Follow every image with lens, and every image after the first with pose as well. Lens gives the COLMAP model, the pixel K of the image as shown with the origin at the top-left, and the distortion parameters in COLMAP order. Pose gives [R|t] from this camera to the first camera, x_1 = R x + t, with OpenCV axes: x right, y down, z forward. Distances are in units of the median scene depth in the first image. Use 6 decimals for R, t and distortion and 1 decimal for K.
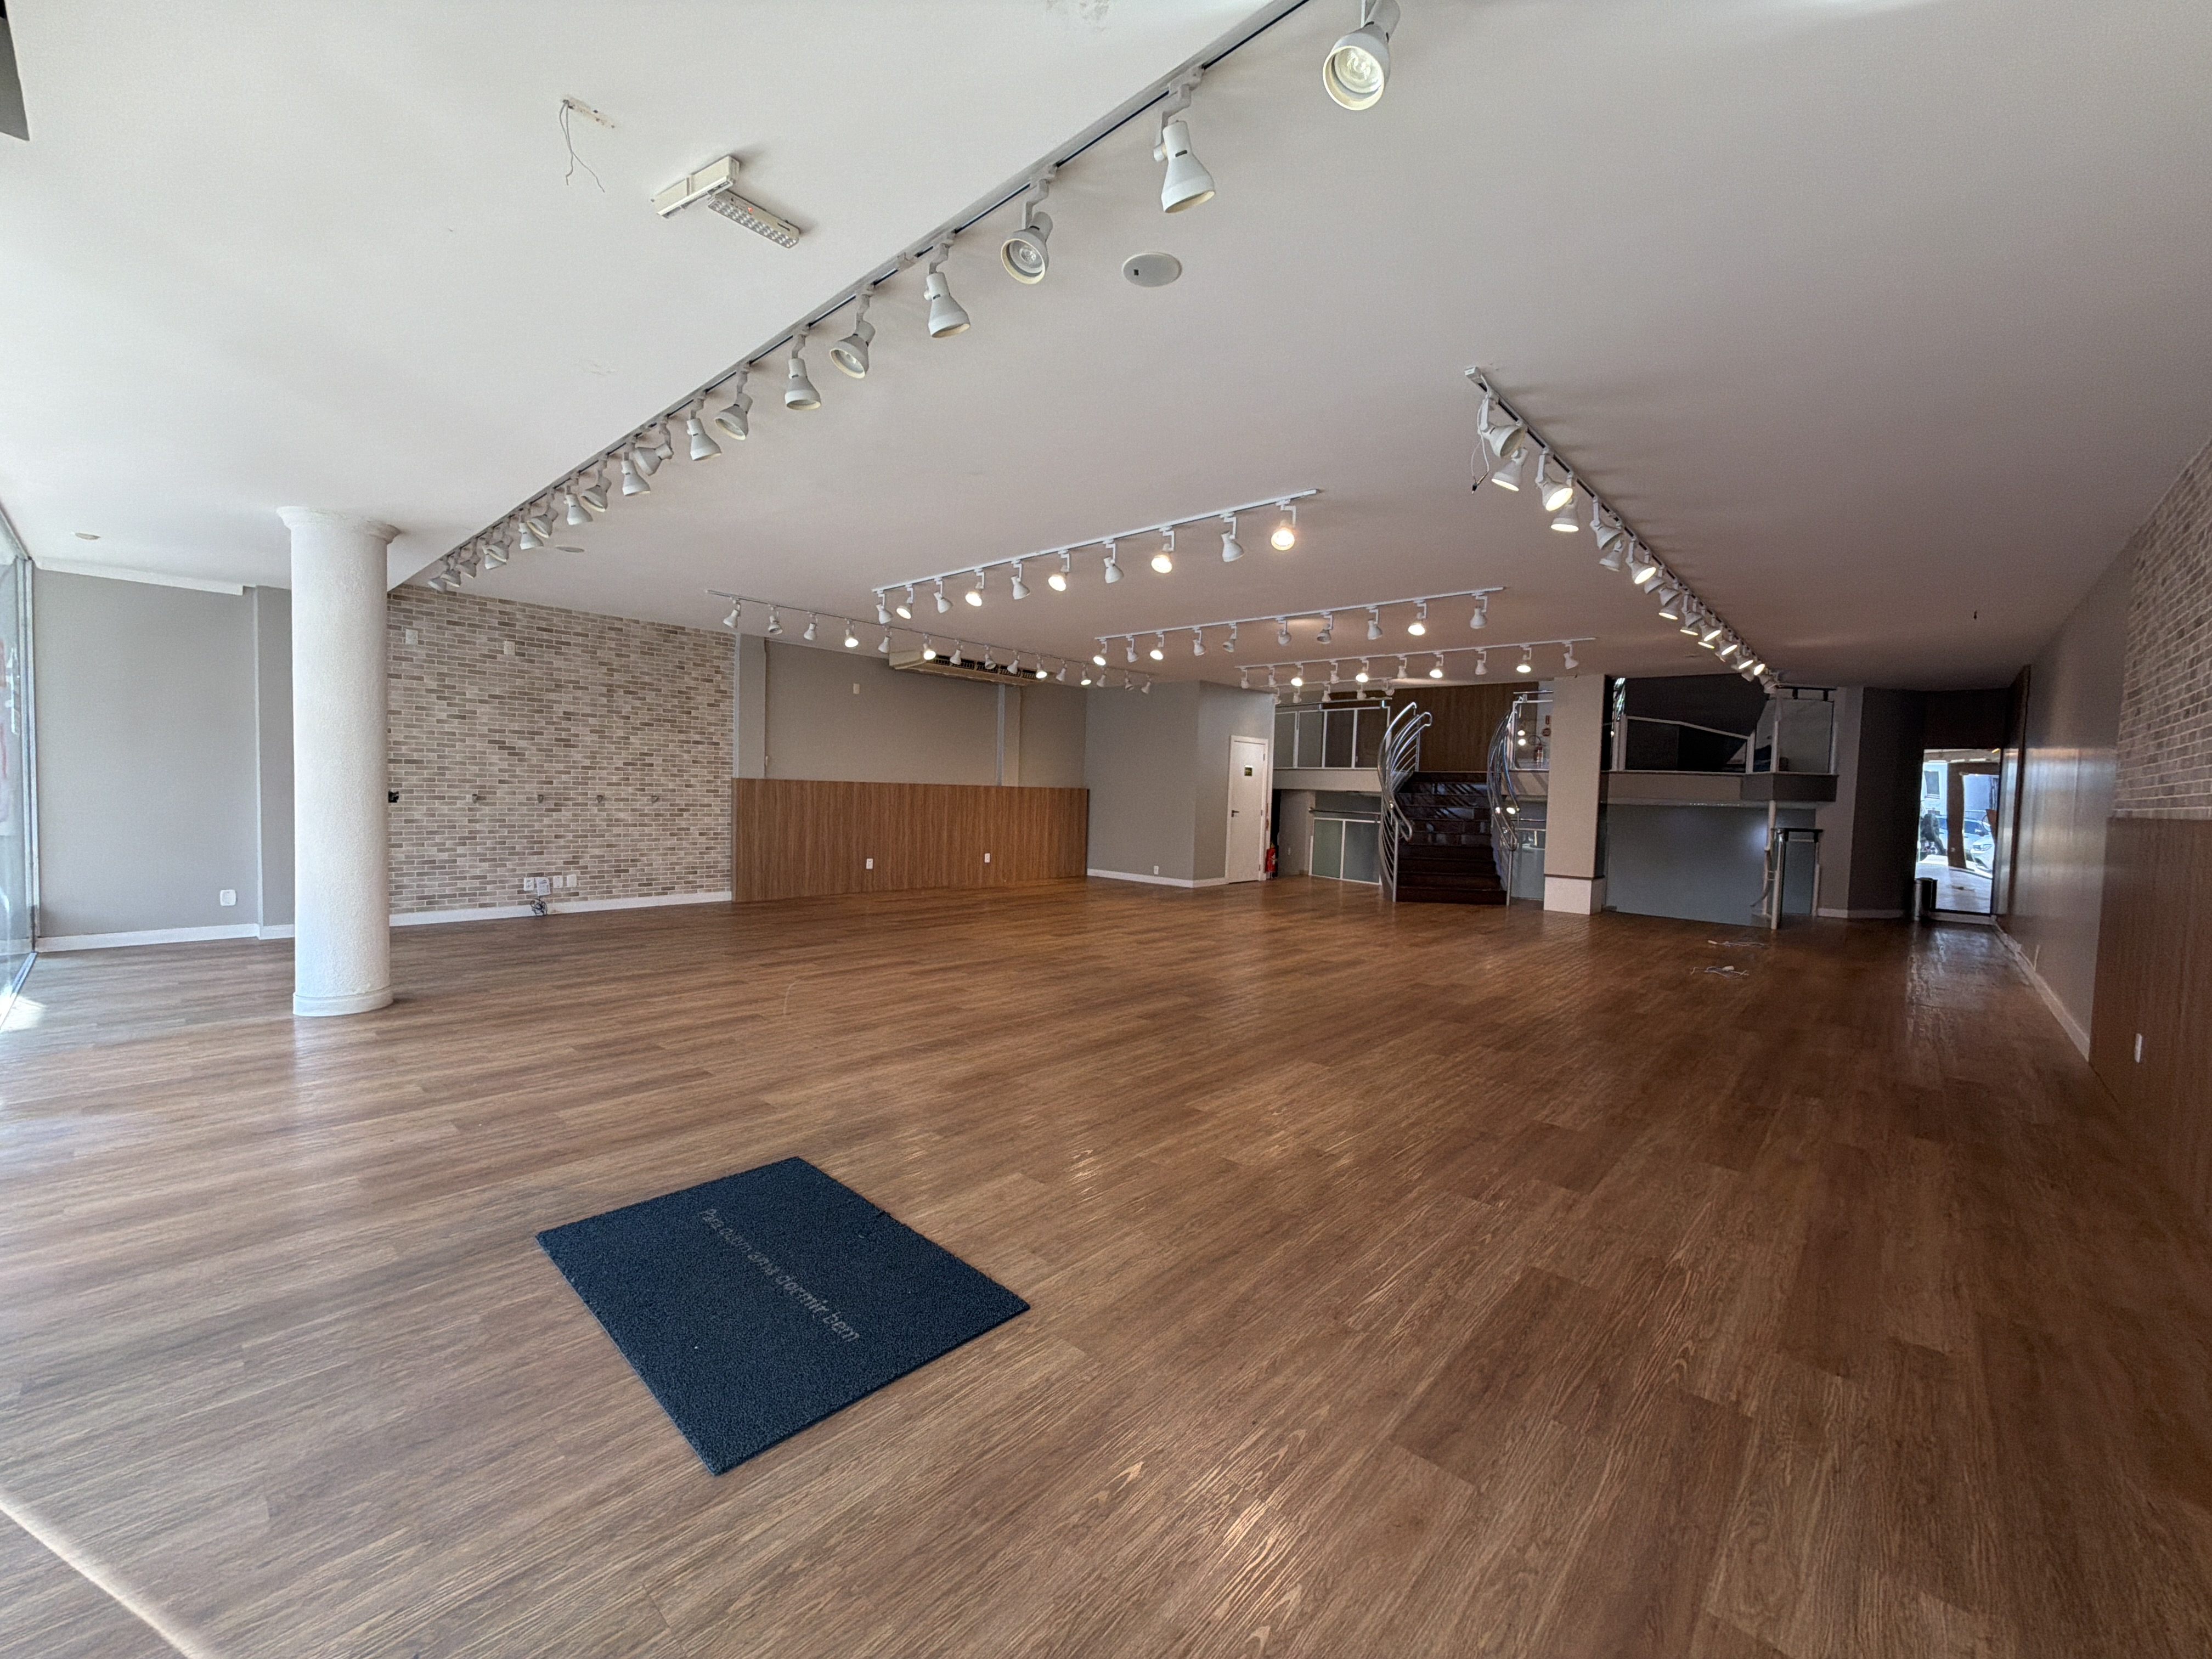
lens RADIAL K [[880.8, 0, 1098.2], [0, 880.8, 828.5], [0, 0, 1]] dist [0.001070, -0.000233]
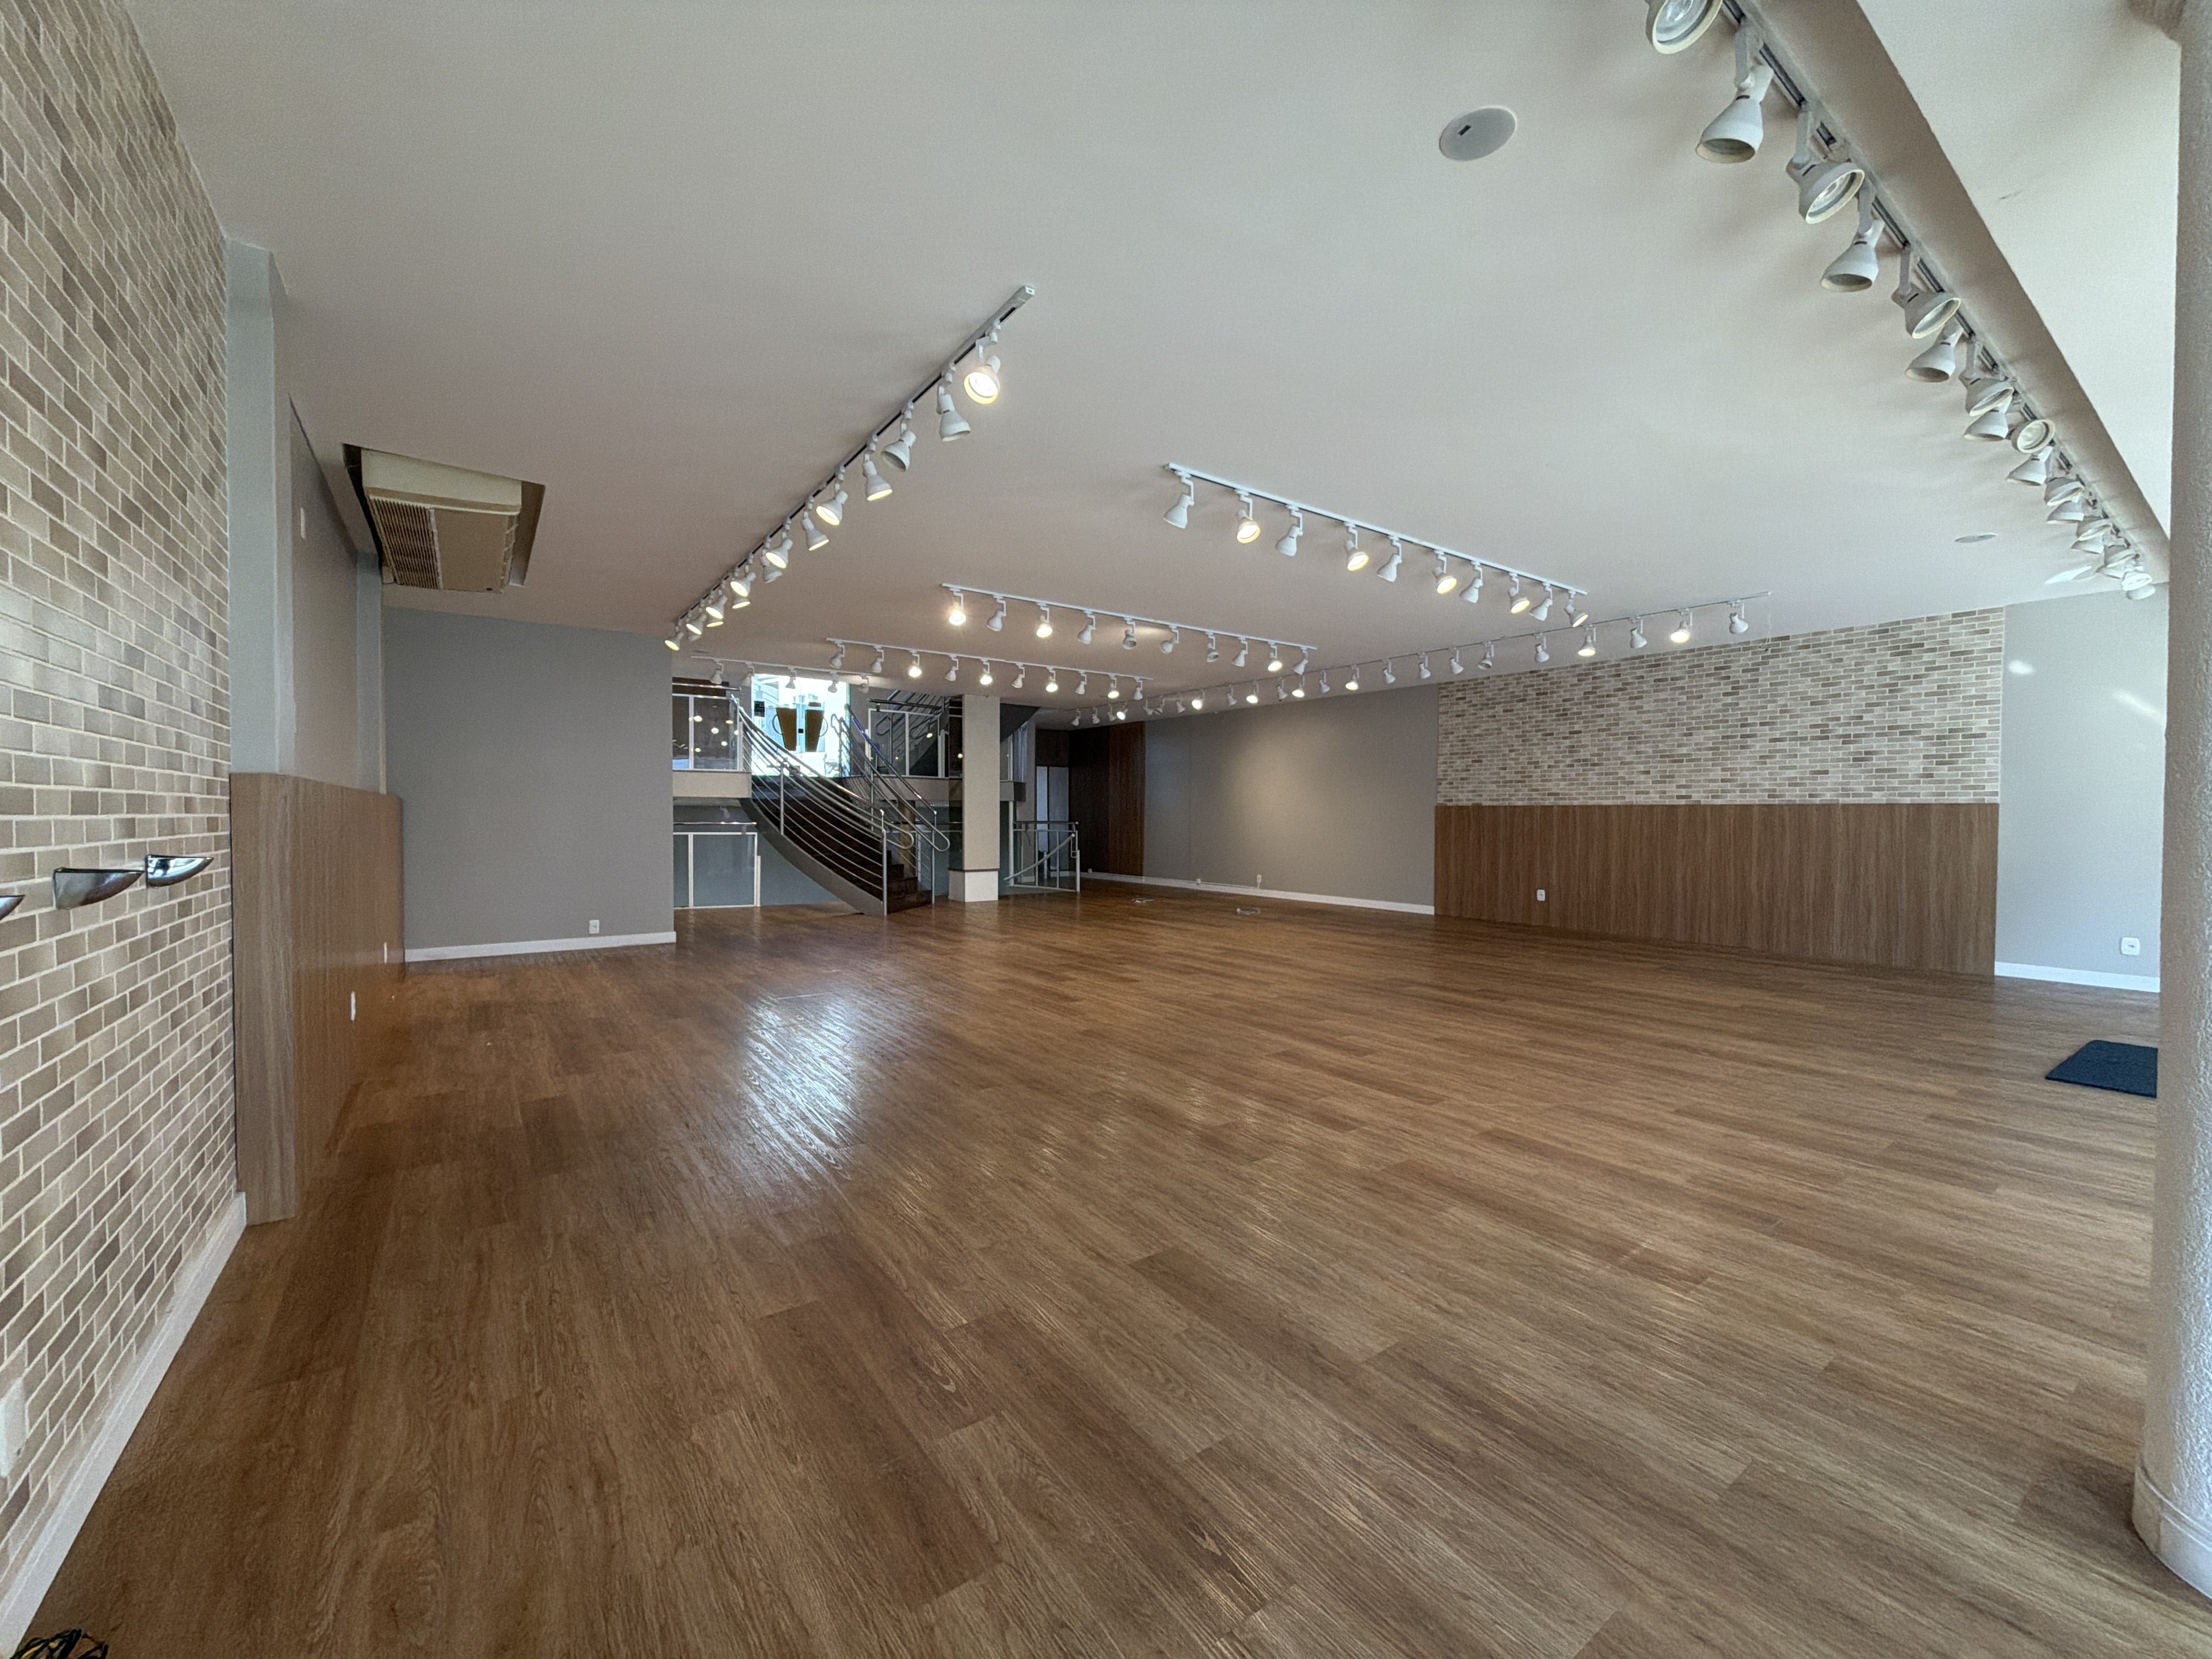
lens RADIAL K [[880.8, 0, 1098.2], [0, 880.8, 828.5], [0, 0, 1]] dist [0.001070, -0.000233]
pose [[0.196300, -0.043197, 0.979592, -0.656426], [0.045100, 0.998370, 0.034988, -0.038490], [-0.979506, 0.037311, 0.197928, 0.727426]]
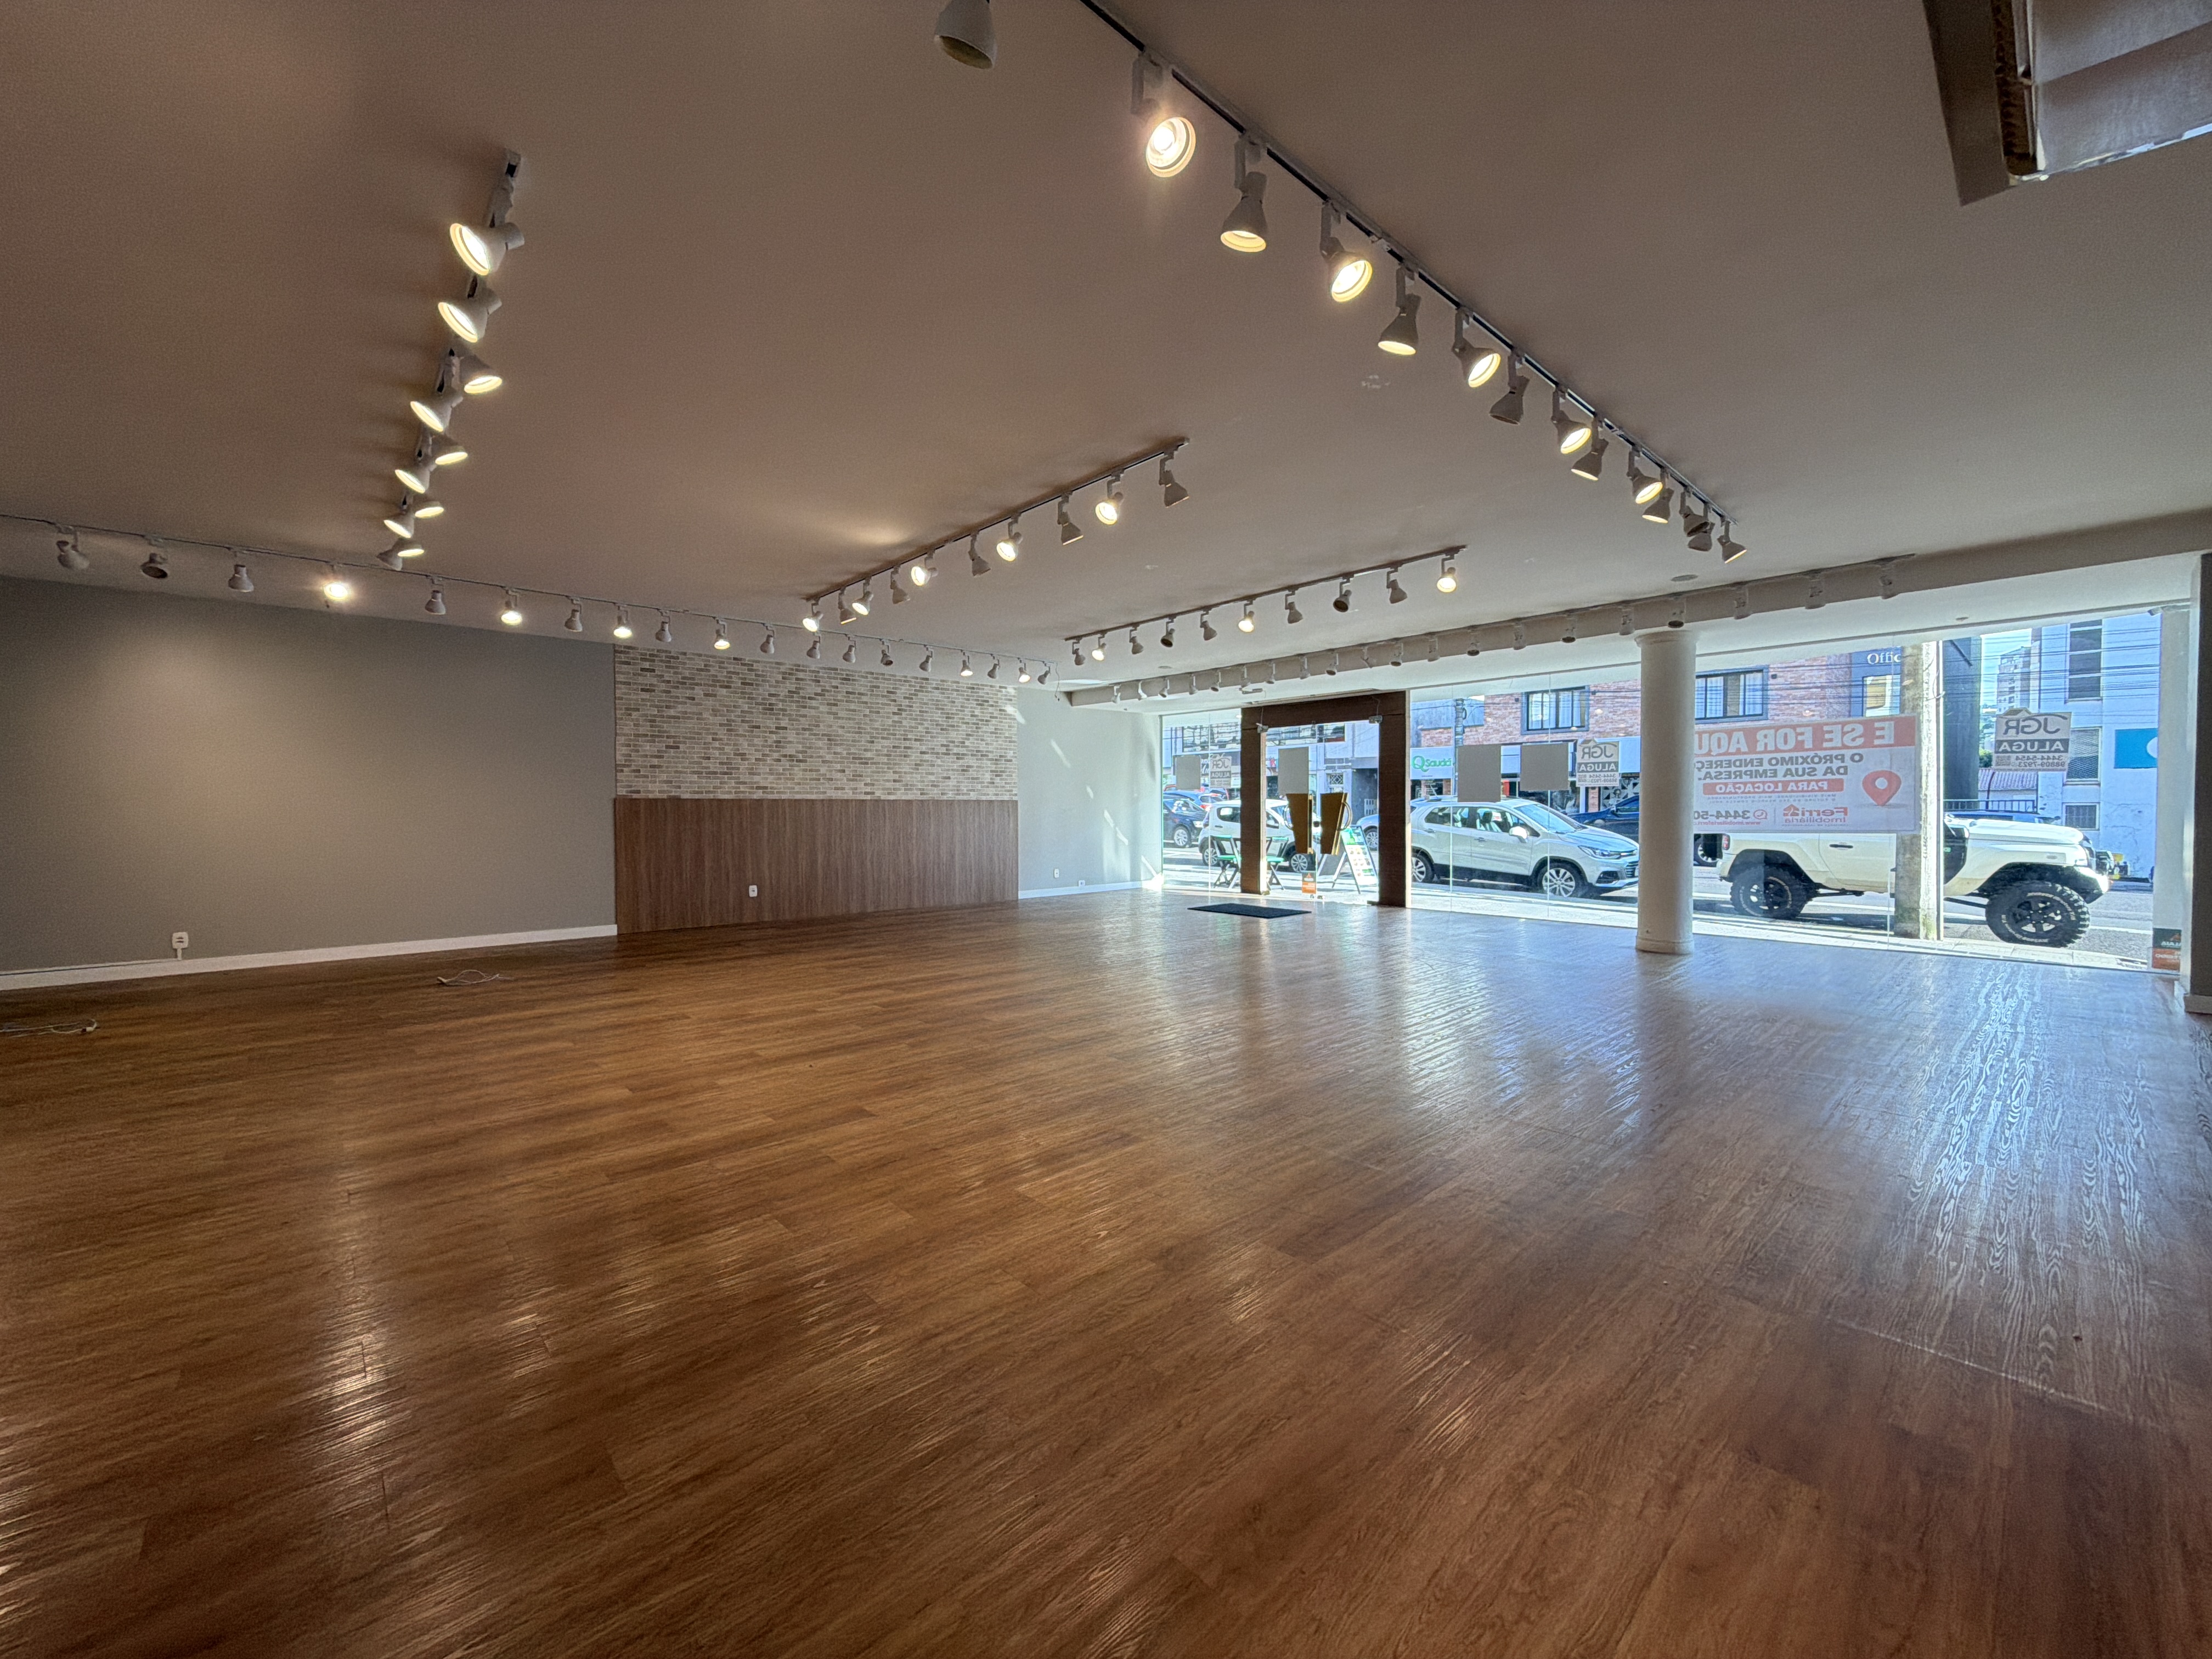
lens RADIAL K [[880.8, 0, 1098.2], [0, 880.8, 828.5], [0, 0, 1]] dist [0.001070, -0.000233]
pose [[-0.996090, -0.027026, 0.084115, -0.000643], [-0.021125, 0.997304, 0.070269, -0.051846], [-0.085787, 0.068217, -0.993975, 1.412481]]
